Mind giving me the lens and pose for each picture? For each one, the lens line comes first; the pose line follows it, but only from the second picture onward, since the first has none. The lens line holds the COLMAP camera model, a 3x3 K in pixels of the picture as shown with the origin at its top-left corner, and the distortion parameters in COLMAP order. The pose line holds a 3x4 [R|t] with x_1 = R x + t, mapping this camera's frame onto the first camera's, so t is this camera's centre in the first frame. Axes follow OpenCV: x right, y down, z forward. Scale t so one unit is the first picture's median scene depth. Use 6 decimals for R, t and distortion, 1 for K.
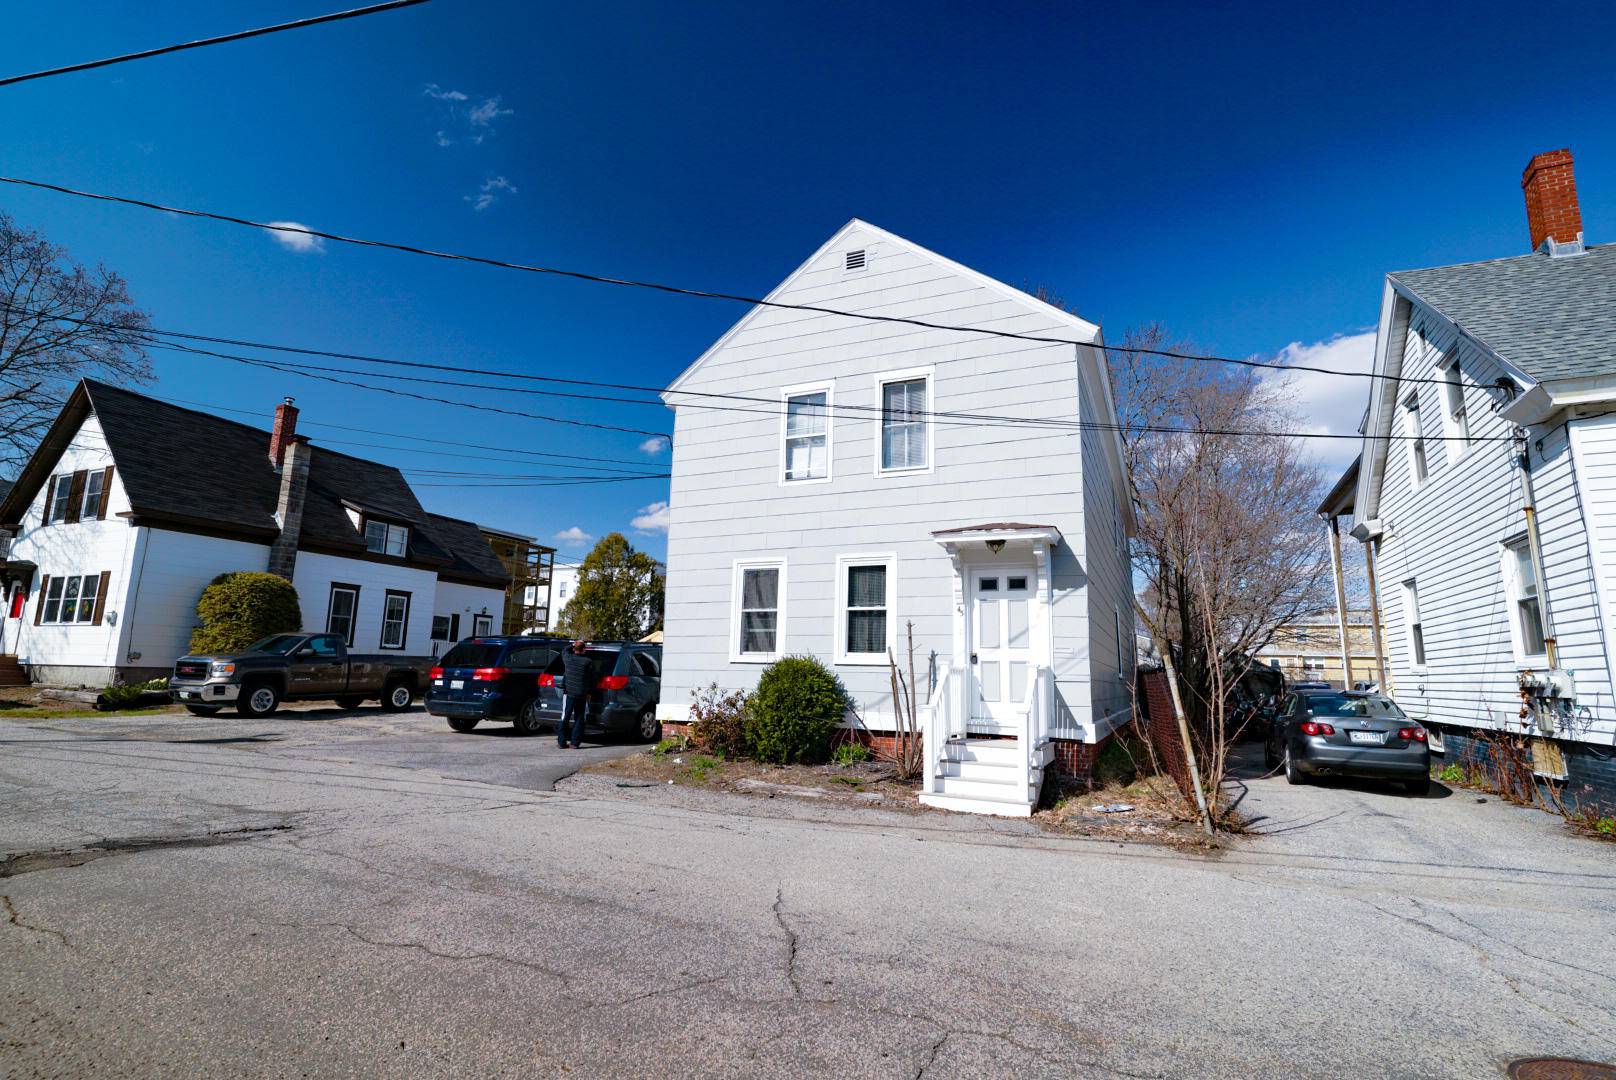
lens RADIAL K [[784.7, 0, 799.5], [0, 784.7, 537.3], [0, 0, 1]] dist [-0.004475, 0.000055]
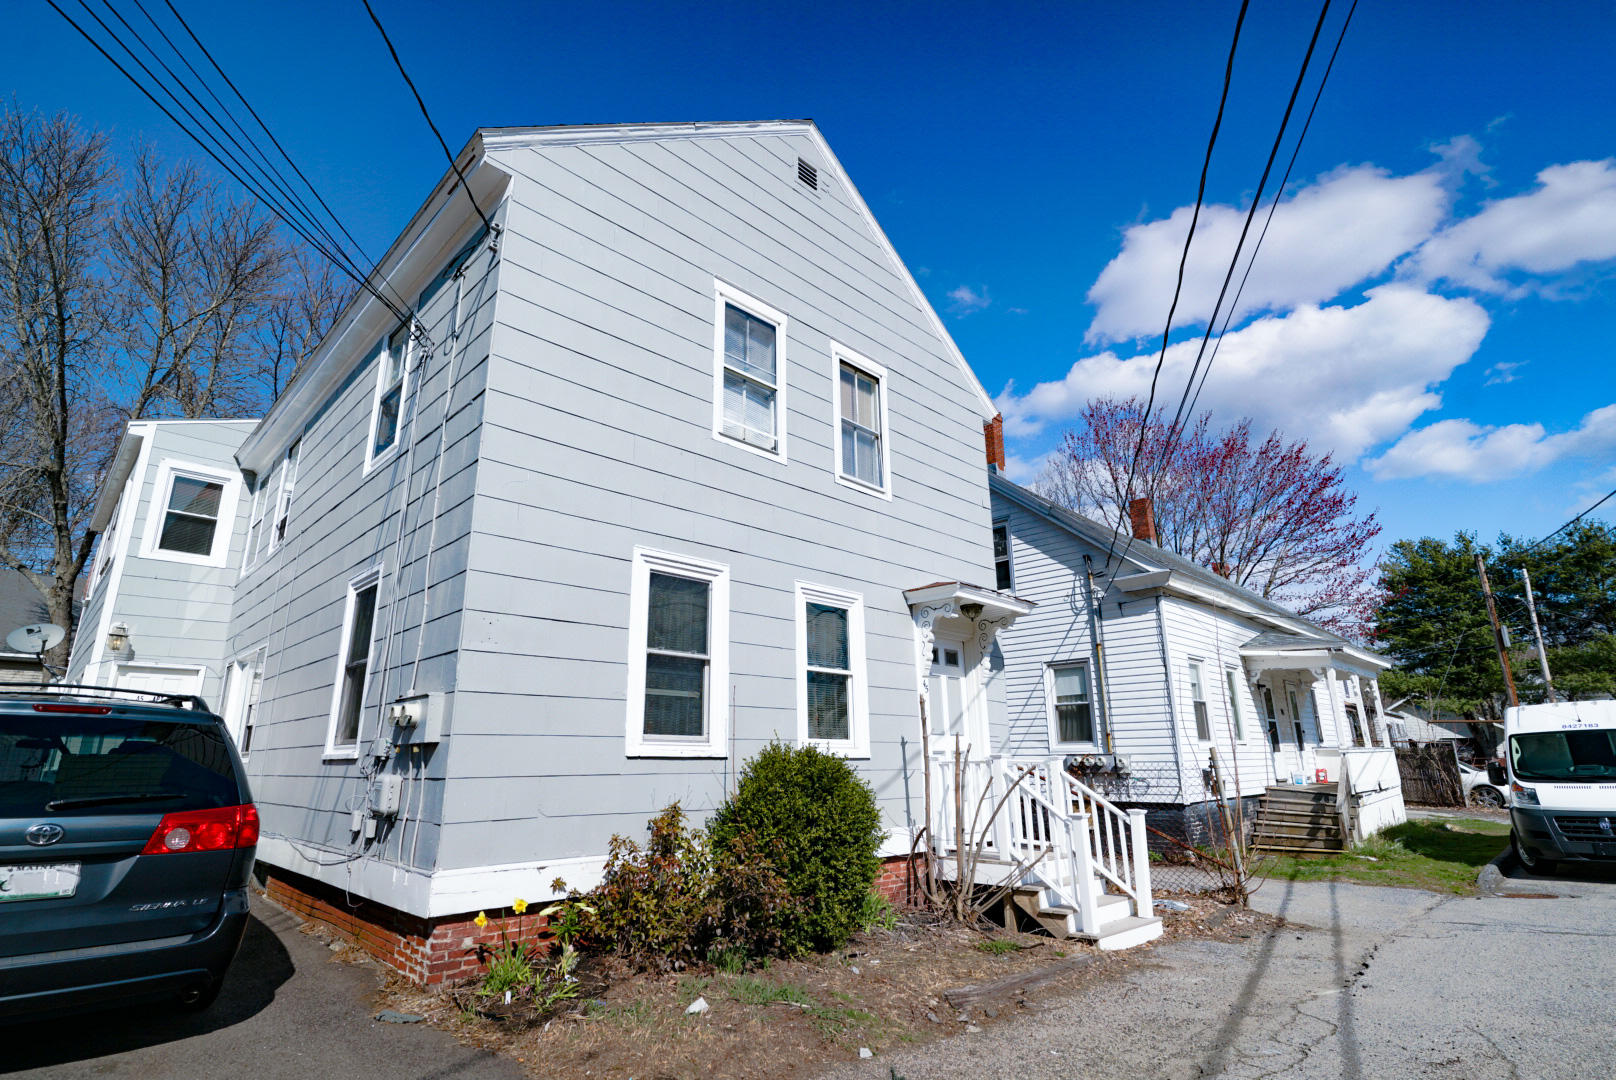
lens RADIAL K [[784.7, 0, 799.5], [0, 784.7, 537.3], [0, 0, 1]] dist [-0.004475, 0.000055]
pose [[0.351273, 0.233156, 0.906778, -0.508266], [-0.156904, 0.969460, -0.188491, 0.102773], [-0.923032, -0.076066, 0.377128, 0.728158]]
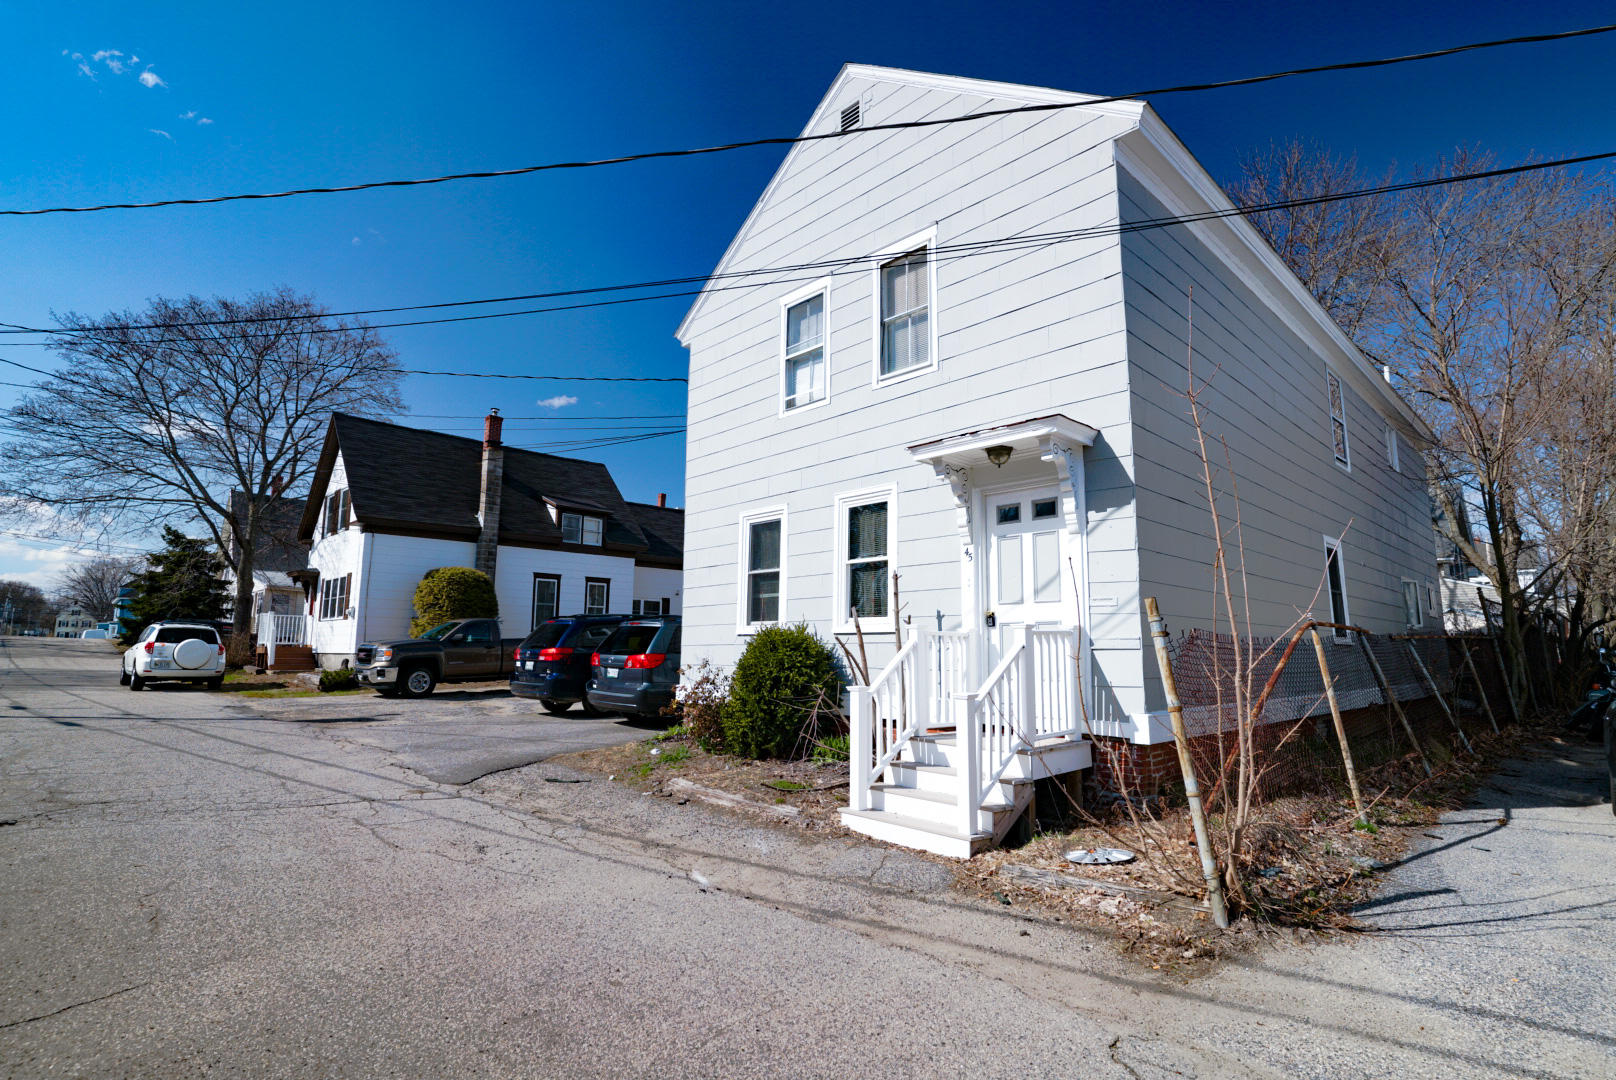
lens RADIAL K [[784.7, 0, 799.5], [0, 784.7, 537.3], [0, 0, 1]] dist [-0.004475, 0.000055]
pose [[0.930547, -0.070990, -0.359226, 0.279696], [0.080717, 0.996663, 0.012131, 0.050314], [0.357166, -0.040285, 0.933172, 0.243705]]
